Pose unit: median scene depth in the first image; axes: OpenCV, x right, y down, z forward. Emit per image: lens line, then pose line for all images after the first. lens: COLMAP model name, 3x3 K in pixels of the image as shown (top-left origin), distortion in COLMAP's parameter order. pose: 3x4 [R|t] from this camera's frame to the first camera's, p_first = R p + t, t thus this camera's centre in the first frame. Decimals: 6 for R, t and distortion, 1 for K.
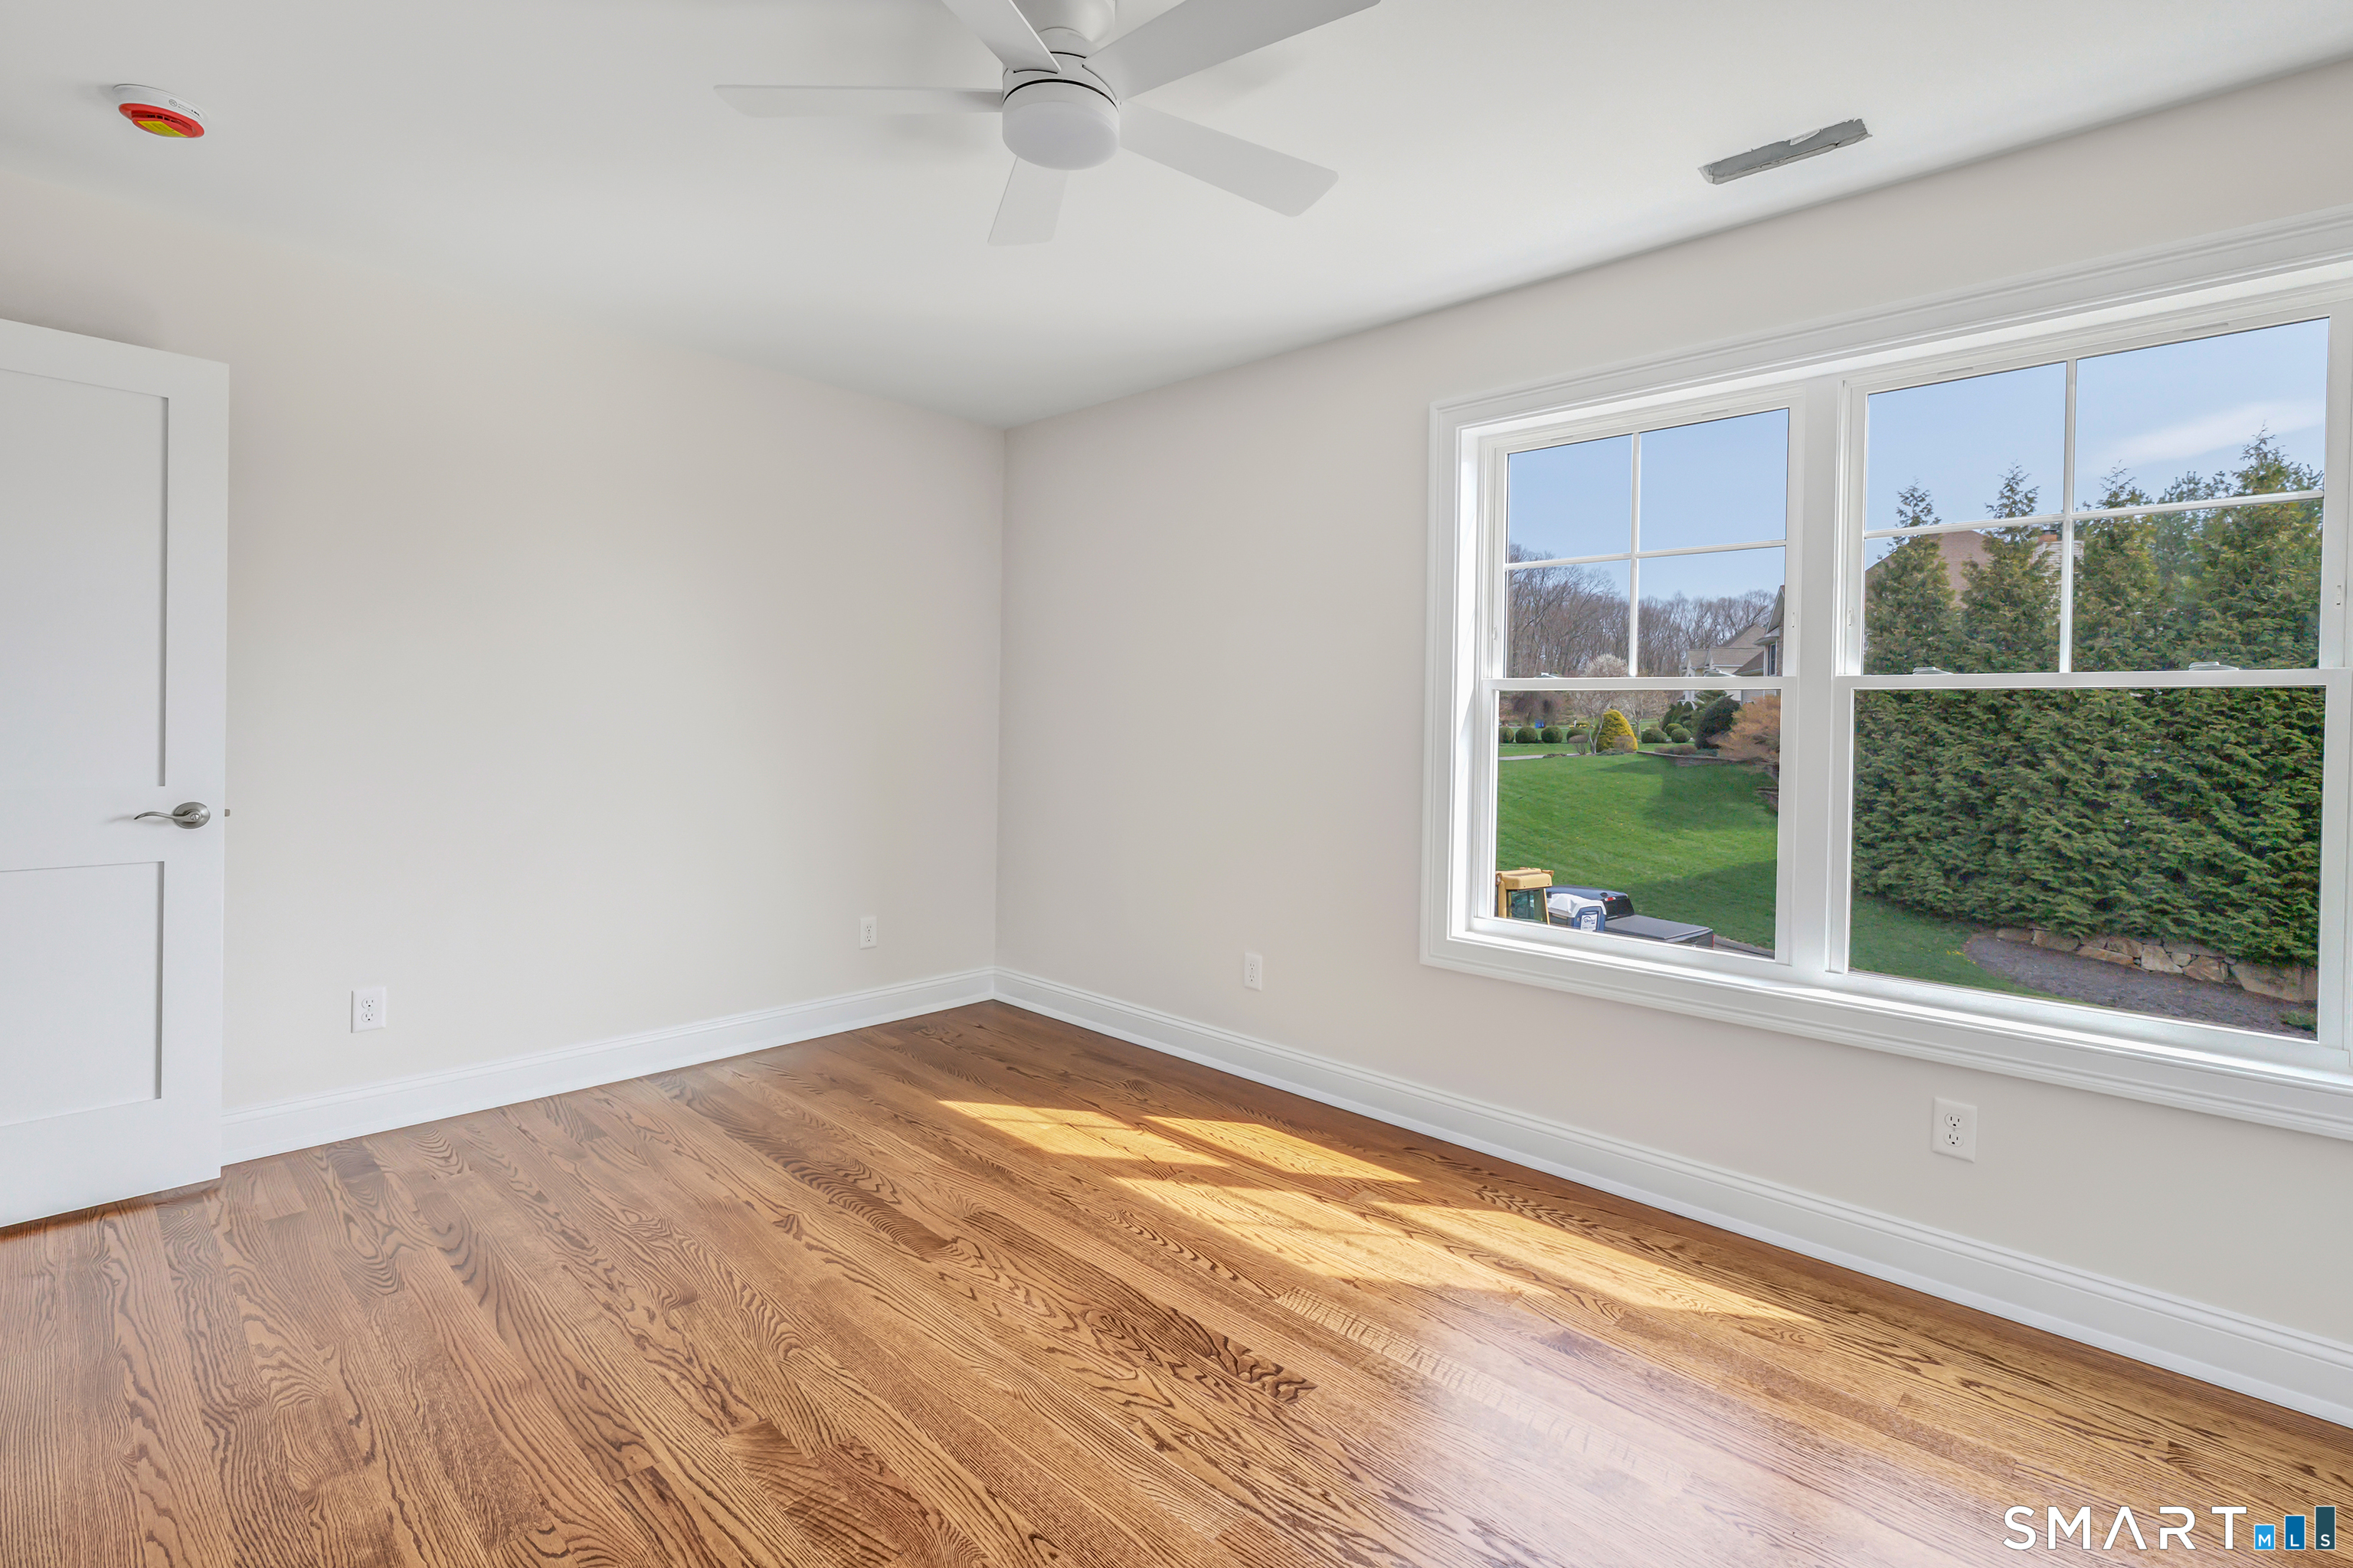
lens RADIAL K [[1076.4, 0, 1178.4], [0, 1076.4, 754.6], [0, 0, 1]] dist [0.002907, 0.000119]
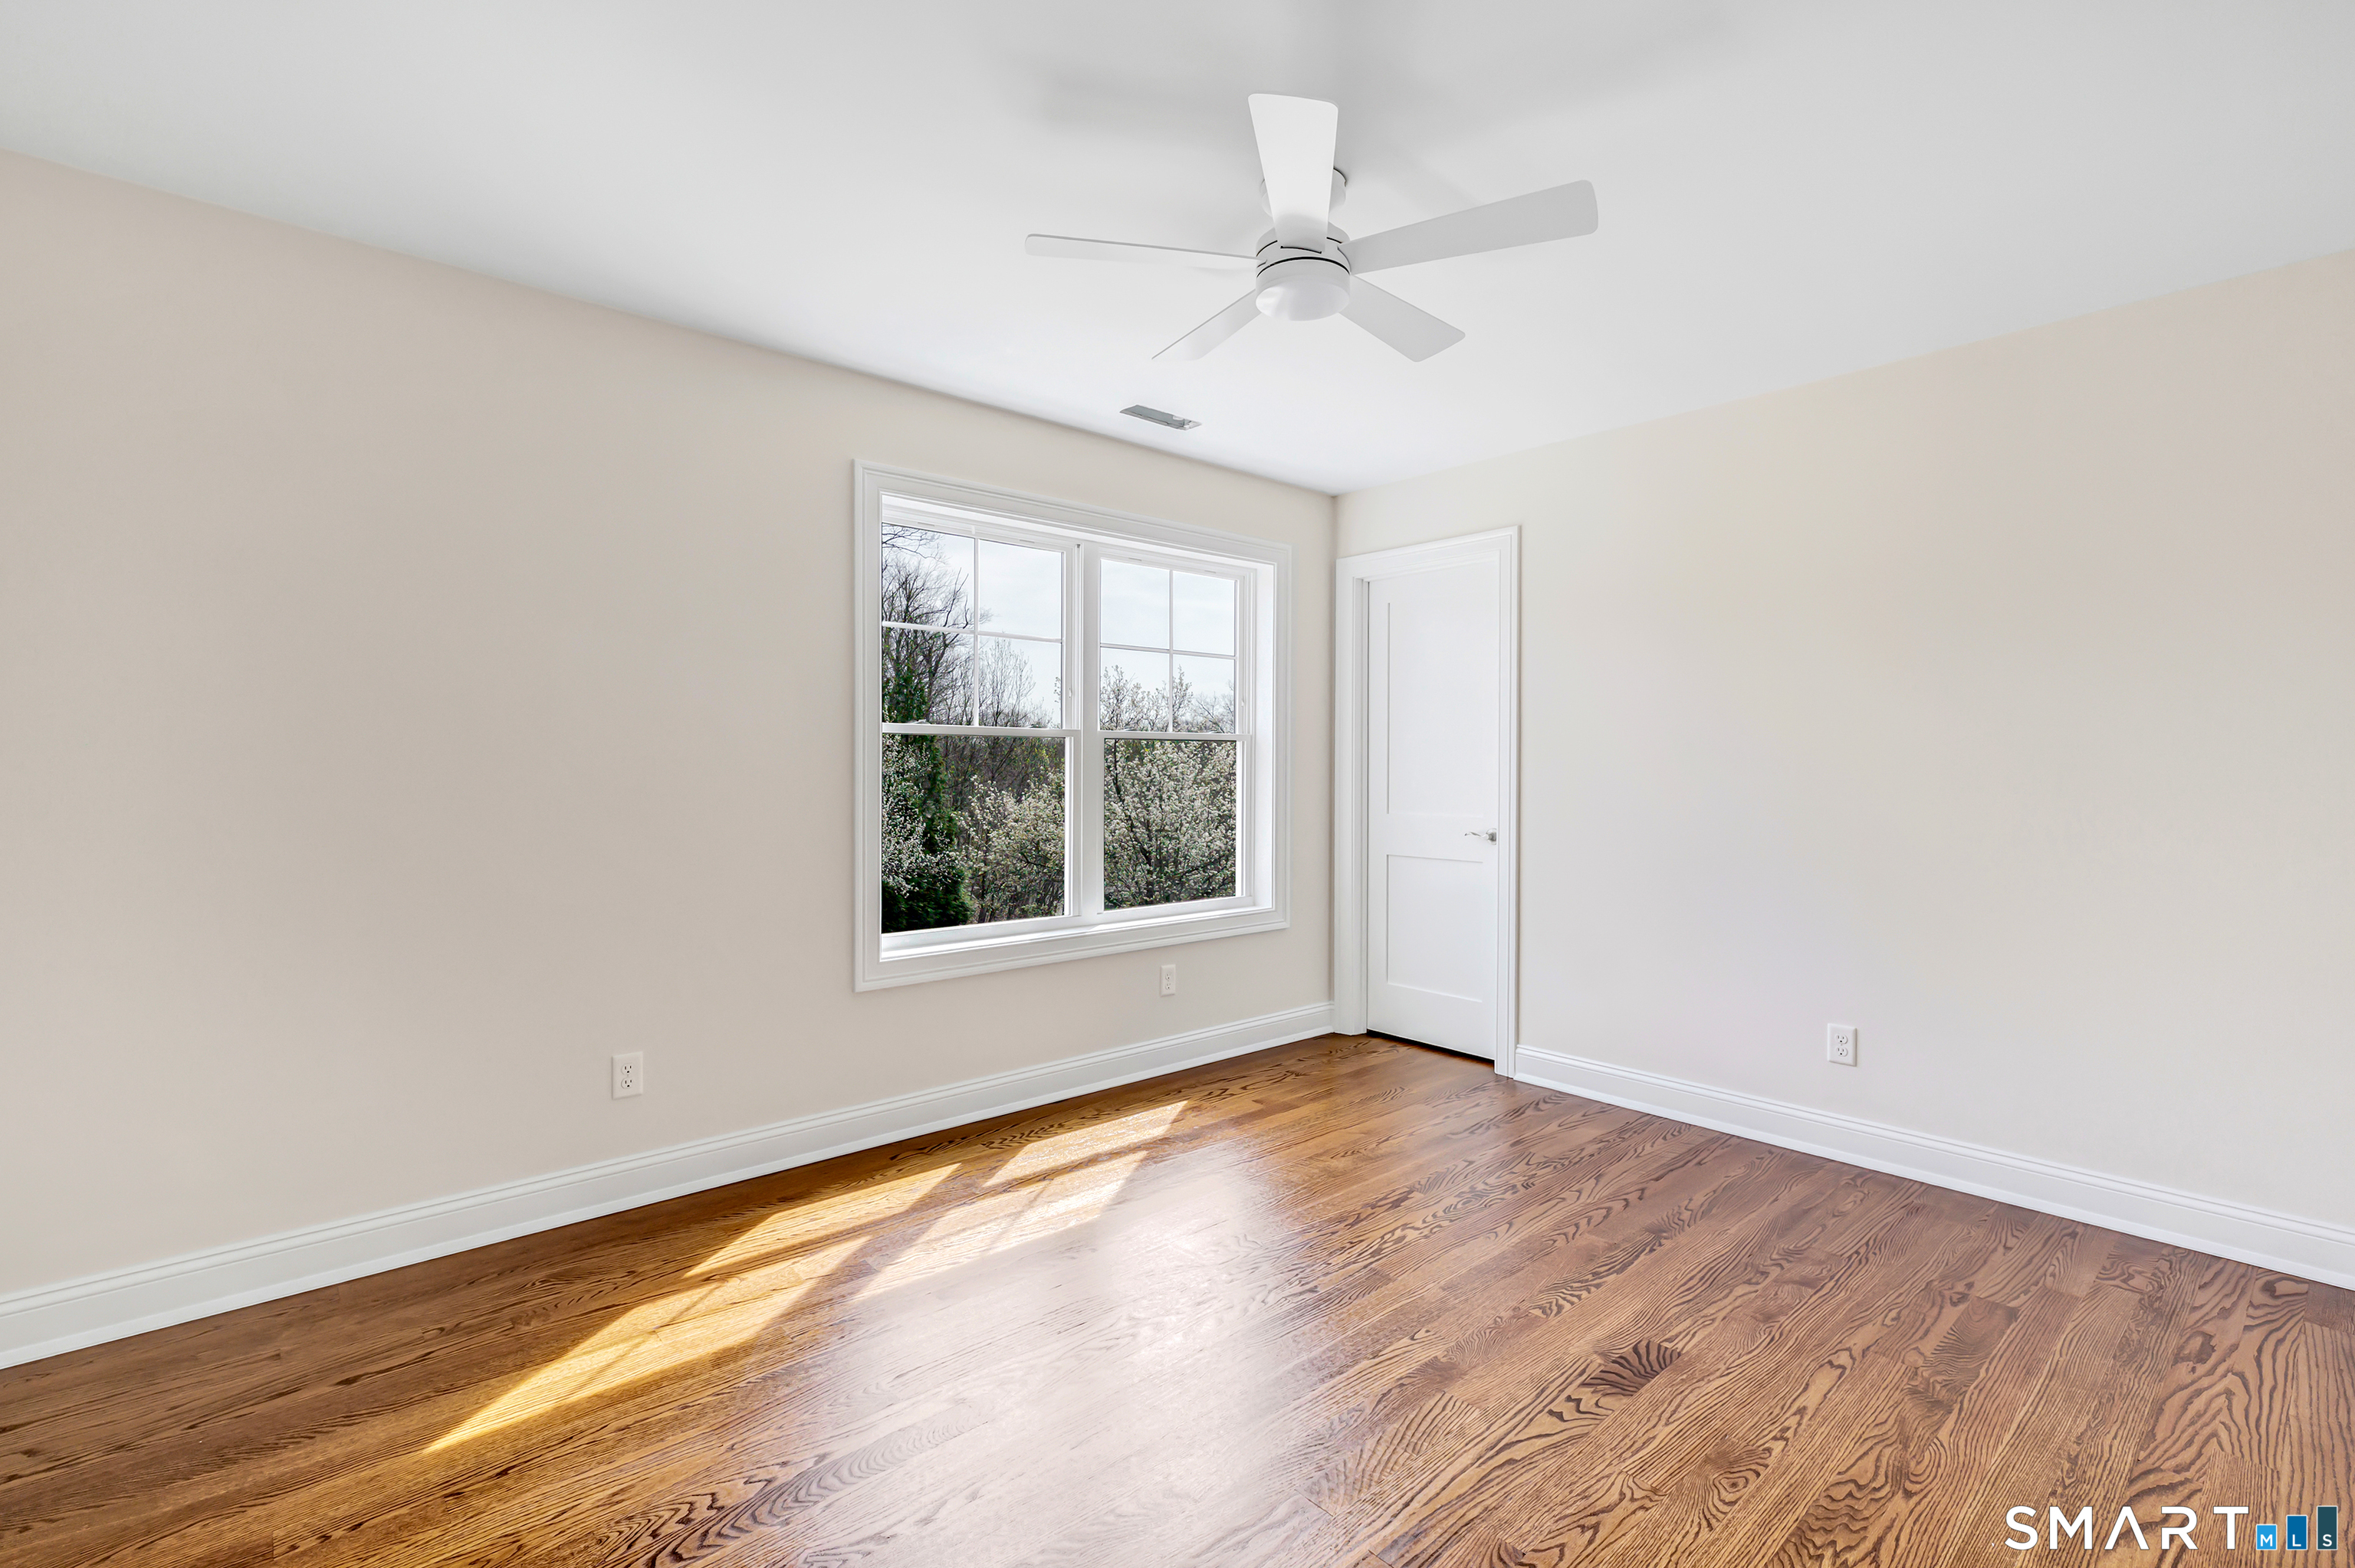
lens RADIAL K [[1056.6, 0, 1180.9], [0, 1056.6, 765.3], [0, 0, 1]] dist [0.000504, -0.000072]
pose [[0.083257, -0.018158, 0.996363, -0.844467], [0.026347, 0.999525, 0.016014, -0.040736], [-0.996180, 0.024918, 0.083695, 0.633801]]
